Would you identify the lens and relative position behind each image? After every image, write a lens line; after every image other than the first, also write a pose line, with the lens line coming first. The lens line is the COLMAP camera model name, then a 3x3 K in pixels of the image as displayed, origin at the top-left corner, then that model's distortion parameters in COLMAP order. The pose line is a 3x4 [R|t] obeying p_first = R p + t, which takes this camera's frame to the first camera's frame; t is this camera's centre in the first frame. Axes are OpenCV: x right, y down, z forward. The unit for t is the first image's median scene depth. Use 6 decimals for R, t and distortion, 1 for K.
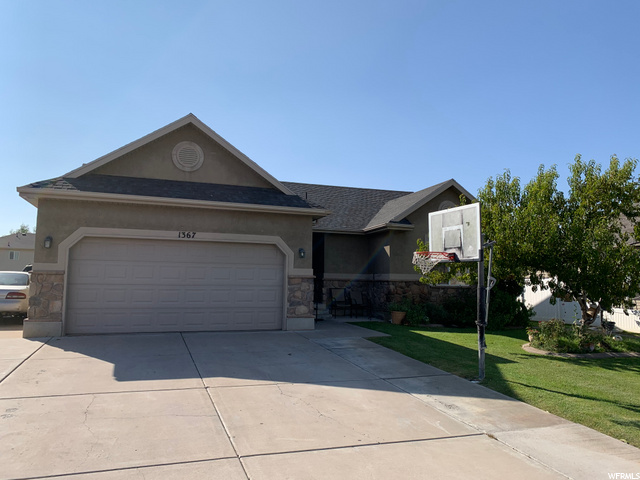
lens RADIAL K [[514.8, 0, 341.1], [0, 514.8, 242.3], [0, 0, 1]] dist [0.116184, -0.294850]
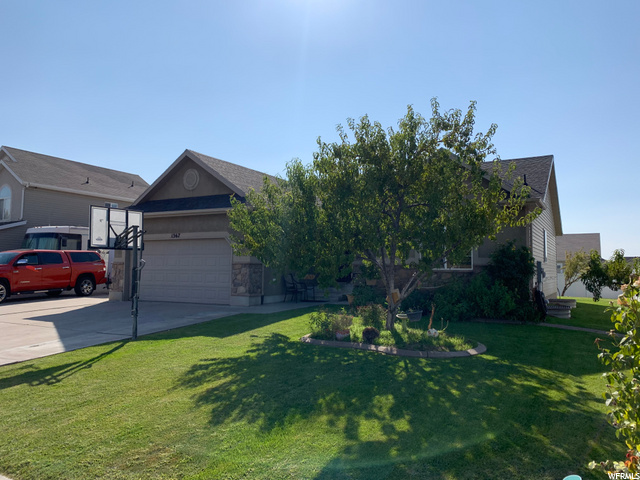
lens RADIAL K [[514.8, 0, 341.1], [0, 514.8, 242.3], [0, 0, 1]] dist [0.116184, -0.294850]
pose [[0.637841, -0.049824, -0.768555, 1.075199], [0.066564, 0.997738, -0.009439, 0.047352], [0.767286, -0.045137, 0.639715, 0.415362]]
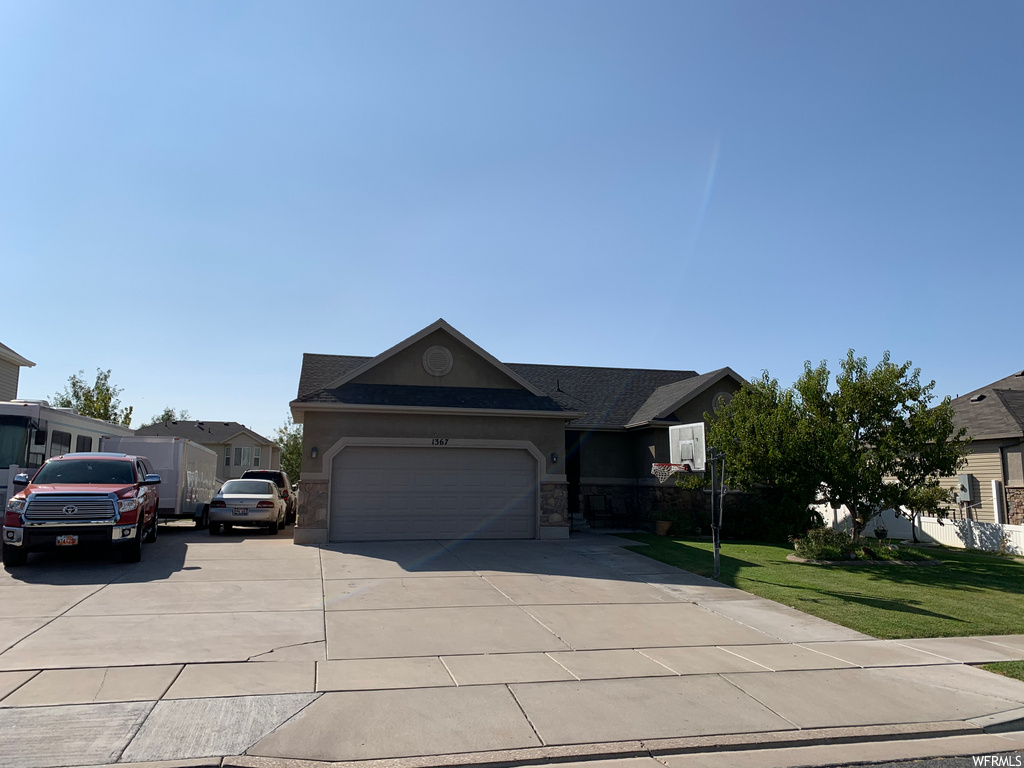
lens RADIAL K [[826.7, 0, 512.0], [0, 826.7, 384.0], [0, 0, 1]] dist [0.105314, -0.306500]
pose [[0.991997, -0.021294, -0.124454, 0.041329], [0.015925, 0.998906, -0.043977, -0.052228], [0.125254, 0.041643, 0.991250, -0.557842]]
